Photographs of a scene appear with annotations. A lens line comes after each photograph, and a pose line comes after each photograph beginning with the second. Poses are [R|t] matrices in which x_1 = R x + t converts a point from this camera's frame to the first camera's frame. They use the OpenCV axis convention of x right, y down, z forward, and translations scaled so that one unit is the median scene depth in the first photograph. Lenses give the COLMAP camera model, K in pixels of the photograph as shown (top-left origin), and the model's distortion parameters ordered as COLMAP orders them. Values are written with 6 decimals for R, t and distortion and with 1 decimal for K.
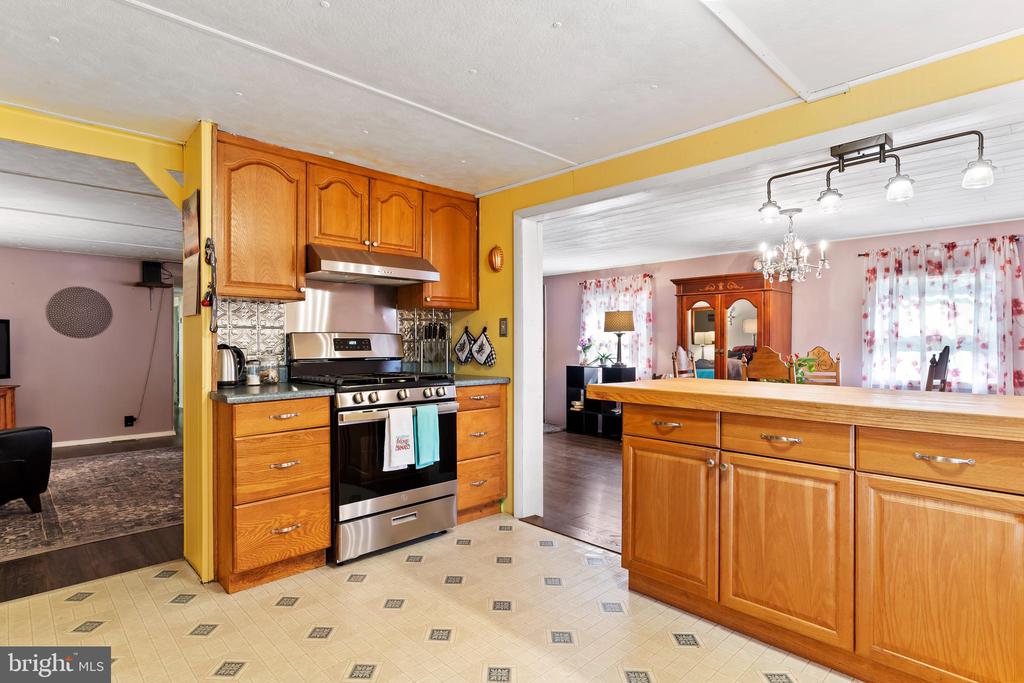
lens RADIAL K [[524.1, 0, 507.8], [0, 524.1, 341.5], [0, 0, 1]] dist [-0.000999, -0.000360]
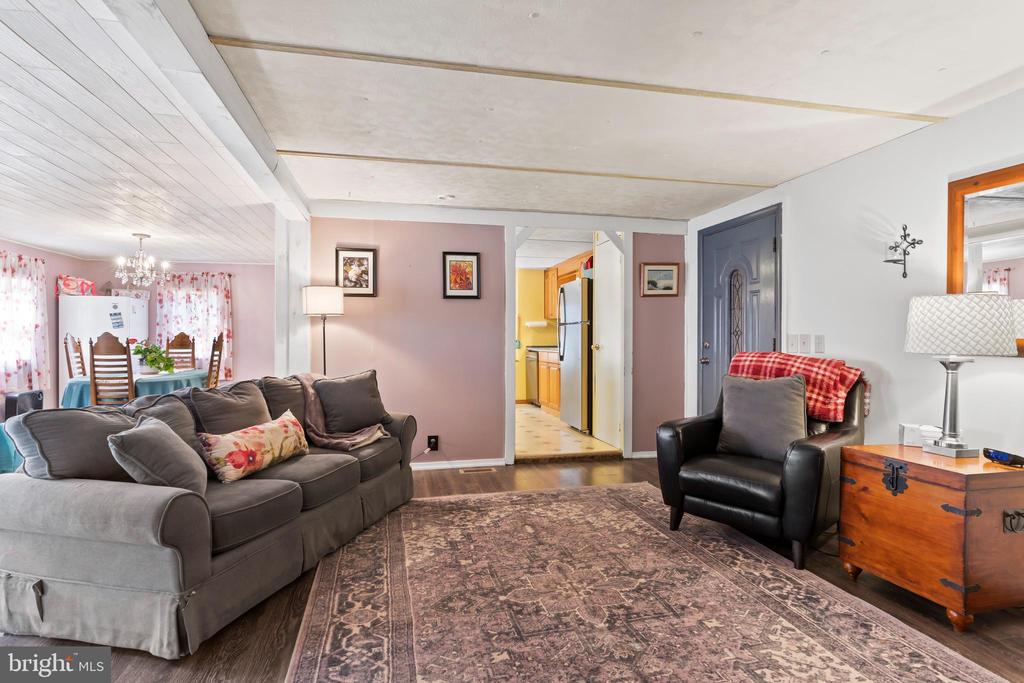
lens RADIAL K [[524.1, 0, 507.8], [0, 524.1, 341.5], [0, 0, 1]] dist [-0.000999, -0.000360]
pose [[-0.856391, -0.004997, 0.516303, -1.023762], [-0.000124, 0.999955, 0.009473, 0.020871], [-0.516327, 0.008049, -0.856354, 1.711725]]
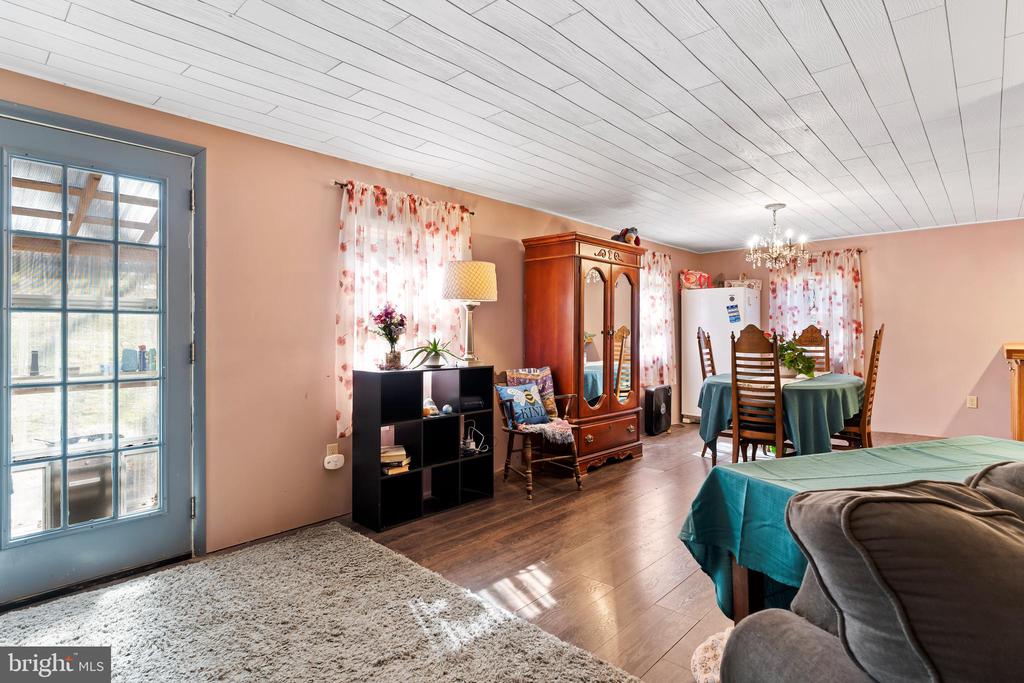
lens RADIAL K [[527.7, 0, 509.8], [0, 527.7, 327.6], [0, 0, 1]] dist [-0.002065, -0.000325]
pose [[-0.061668, 0.011671, 0.998028, -0.570216], [0.002369, 0.999931, -0.011547, 0.026468], [-0.998094, 0.001652, -0.061691, 1.666782]]
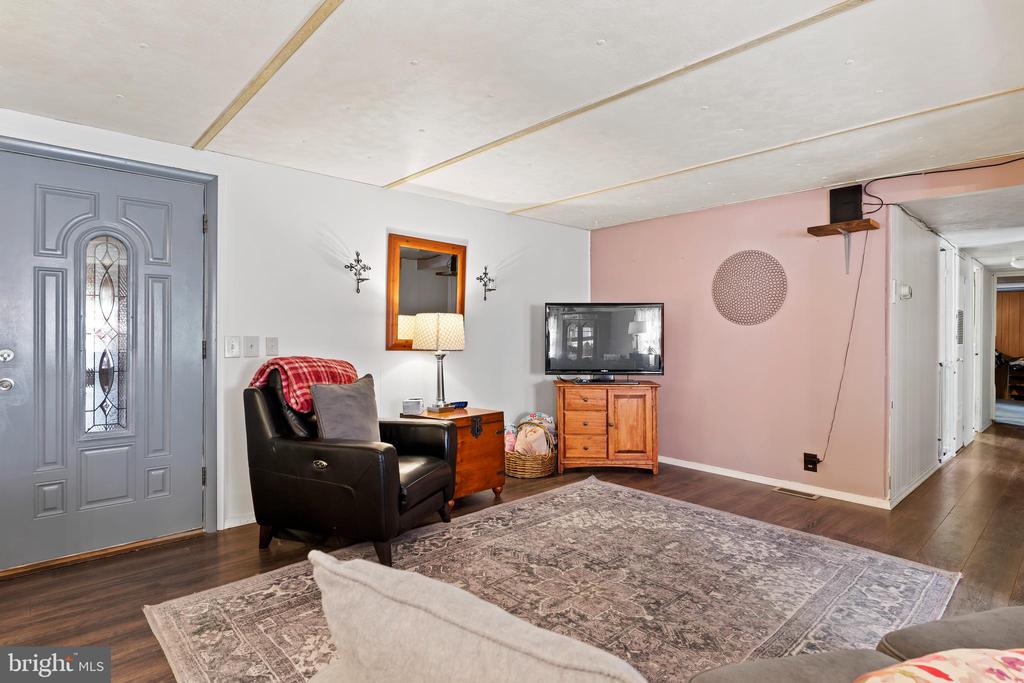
lens RADIAL K [[529.8, 0, 512.0], [0, 529.8, 341.5], [0, 0, 1]] dist [-0.003045, -0.000576]
pose [[-0.023551, 0.012452, -0.999645, -0.180678], [-0.005659, 0.999905, 0.012589, 0.012223], [0.999707, 0.005953, -0.023479, 1.100790]]
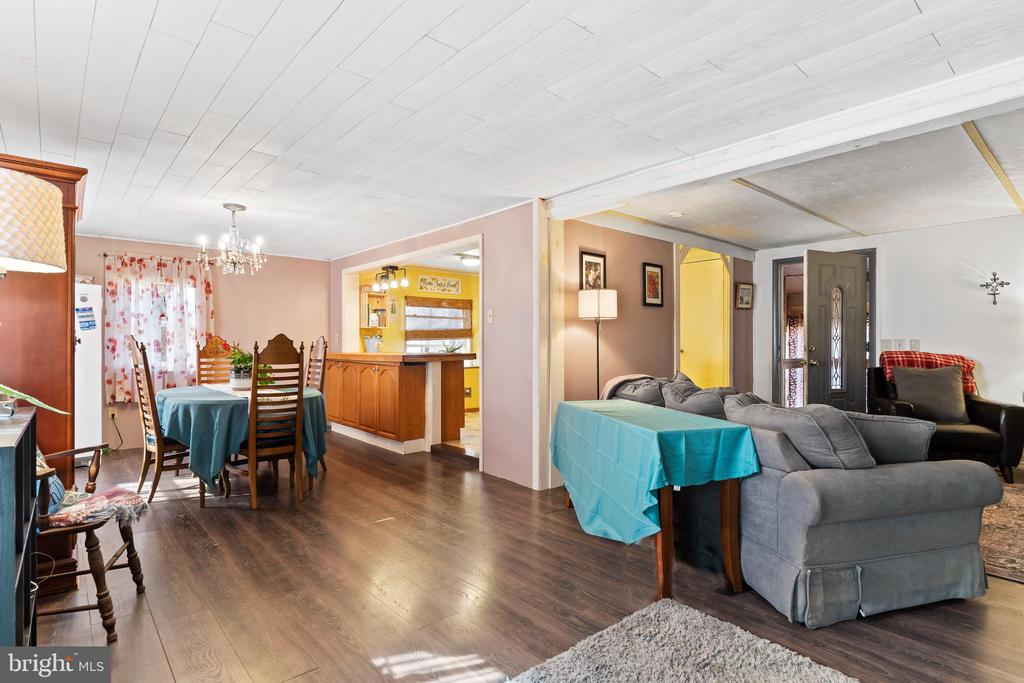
lens RADIAL K [[529.8, 0, 512.0], [0, 529.8, 341.5], [0, 0, 1]] dist [-0.003045, -0.000576]
pose [[-0.998955, 0.002039, 0.045662, -0.068817], [0.001686, 0.999968, -0.007776, 0.031856], [-0.045676, -0.007691, -0.998927, 2.063099]]
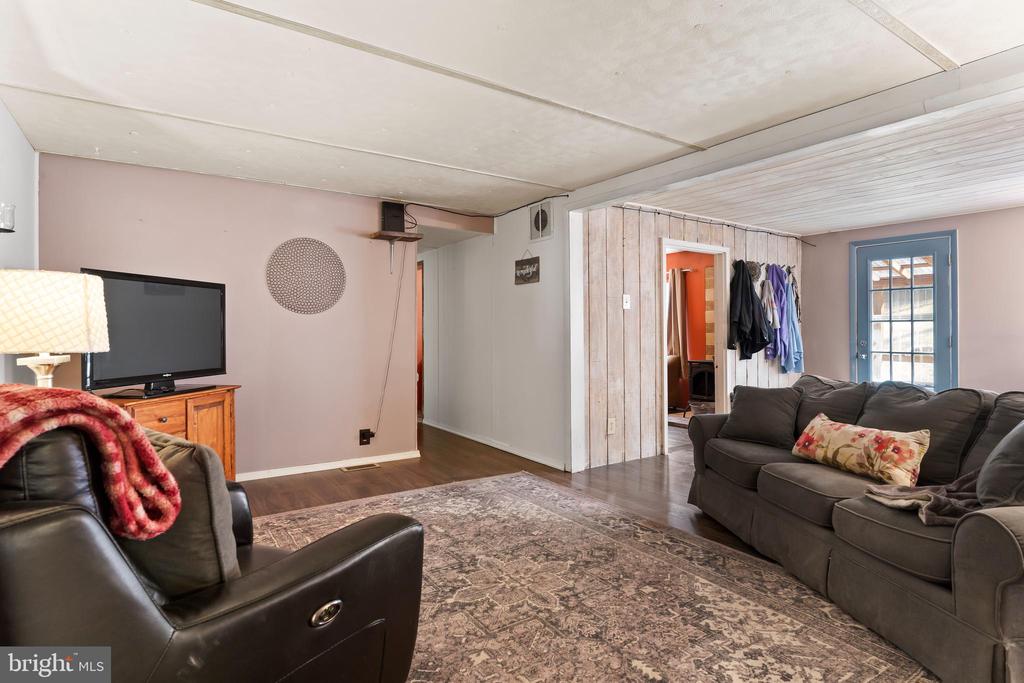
lens RADIAL K [[536.1, 0, 503.0], [0, 536.1, 329.4], [0, 0, 1]] dist [-0.016232, -0.001104]
pose [[0.982888, -0.000124, -0.184203, -0.688457], [0.000063, 1.000000, -0.000338, 0.020938], [0.184203, 0.000321, 0.982888, 0.577615]]
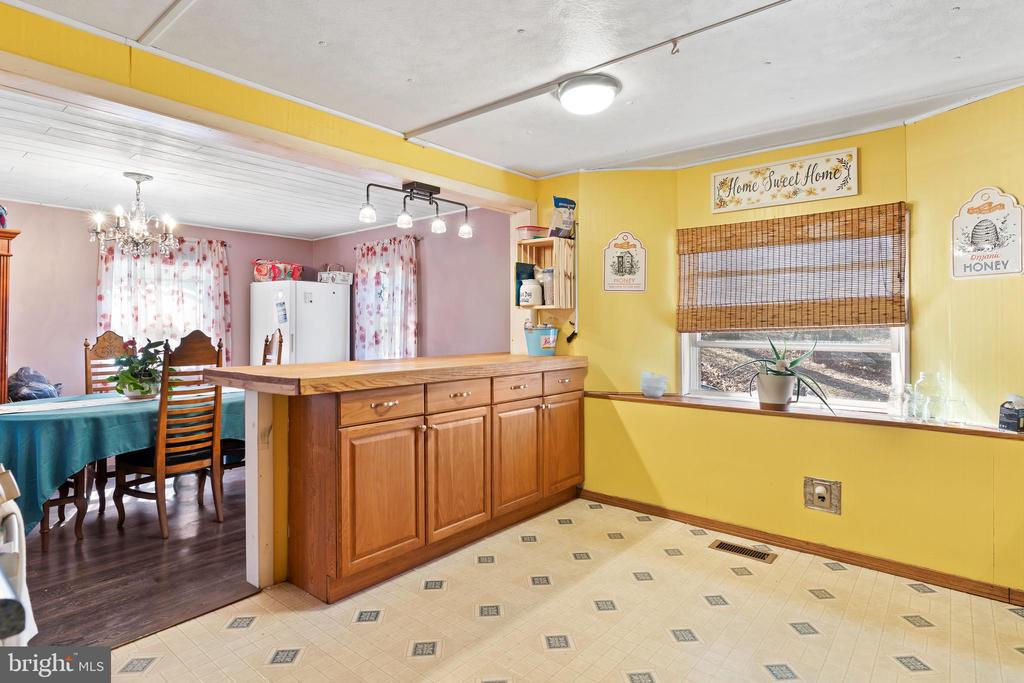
lens RADIAL K [[549.7, 0, 513.7], [0, 549.7, 325.1], [0, 0, 1]] dist [-0.003218, -0.000910]
pose [[-0.111003, 0.003814, 0.993813, -0.443243], [0.000898, 0.999993, -0.003738, 0.003626], [-0.993820, 0.000477, -0.111006, 0.487320]]
